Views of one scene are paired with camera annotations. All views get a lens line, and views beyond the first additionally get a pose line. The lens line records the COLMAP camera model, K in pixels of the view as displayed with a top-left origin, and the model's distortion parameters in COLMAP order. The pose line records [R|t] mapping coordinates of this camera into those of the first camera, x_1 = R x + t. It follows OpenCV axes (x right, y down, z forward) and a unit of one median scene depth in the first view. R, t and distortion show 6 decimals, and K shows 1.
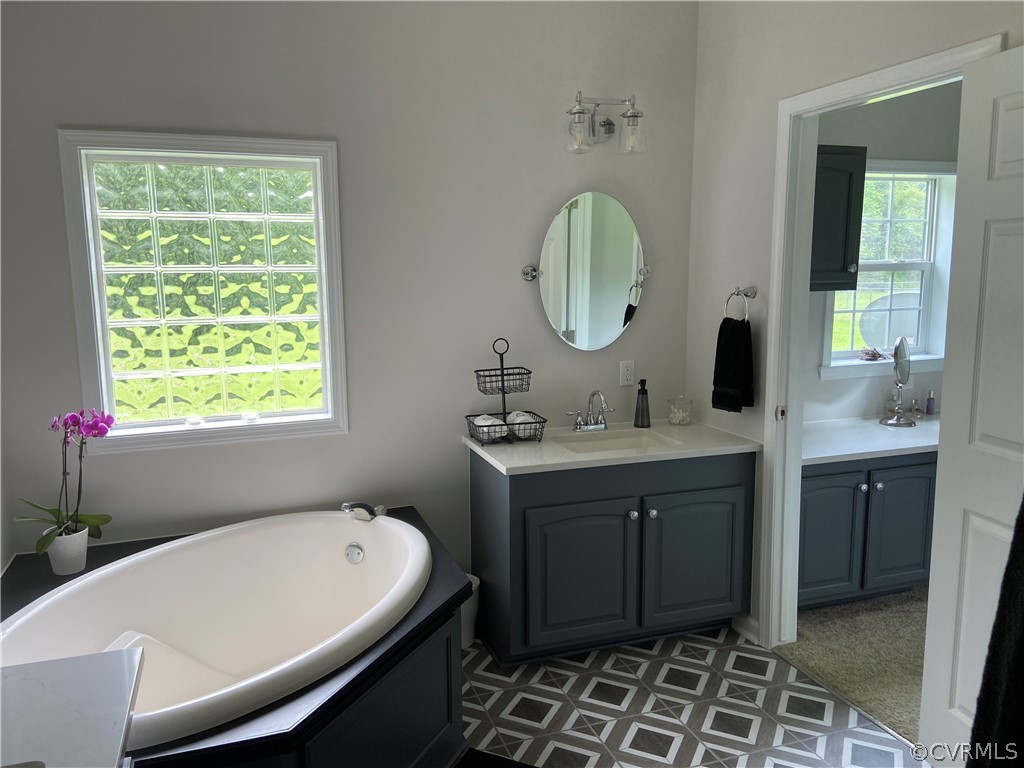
lens RADIAL K [[770.3, 0, 507.3], [0, 770.3, 380.5], [0, 0, 1]] dist [0.124267, -0.151150]
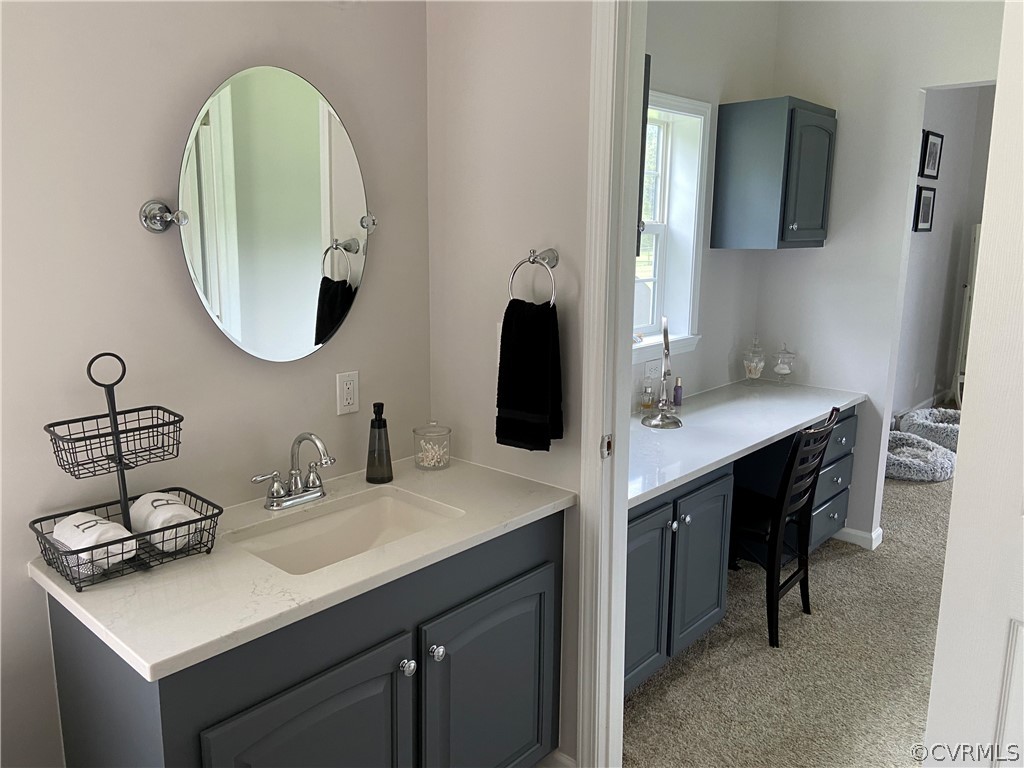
lens RADIAL K [[770.3, 0, 507.3], [0, 770.3, 380.5], [0, 0, 1]] dist [0.124267, -0.151150]
pose [[0.880077, -0.072402, 0.469279, -0.018739], [0.053763, 0.997145, 0.053016, -0.049250], [-0.471778, -0.021428, 0.881457, 0.455131]]
